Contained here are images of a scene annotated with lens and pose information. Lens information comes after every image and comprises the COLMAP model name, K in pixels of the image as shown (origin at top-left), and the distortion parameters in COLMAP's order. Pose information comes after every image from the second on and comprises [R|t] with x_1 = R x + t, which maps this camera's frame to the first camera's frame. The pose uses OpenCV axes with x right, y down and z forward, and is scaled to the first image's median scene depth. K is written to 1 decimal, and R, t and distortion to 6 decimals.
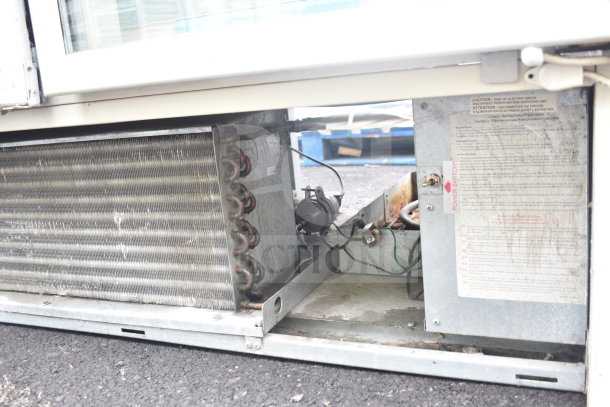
lens RADIAL K [[606.5, 0, 306.4], [0, 606.5, 203.2], [0, 0, 1]] dist [-0.082558, 0.000000]
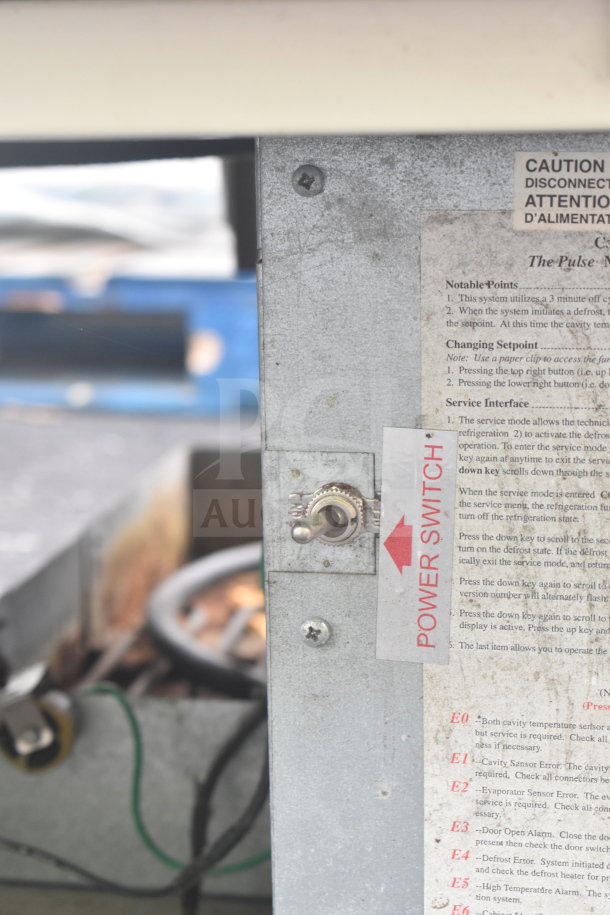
lens RADIAL K [[1981.9, 0, 305.0], [0, 1981.9, 458.4], [0, 0, 1]] dist [0.053721, 0.000000]
pose [[0.967135, 0.034332, 0.251934, 0.012162], [-0.026087, 0.999011, -0.035995, -0.030967], [-0.252920, 0.028239, 0.967075, 0.287852]]
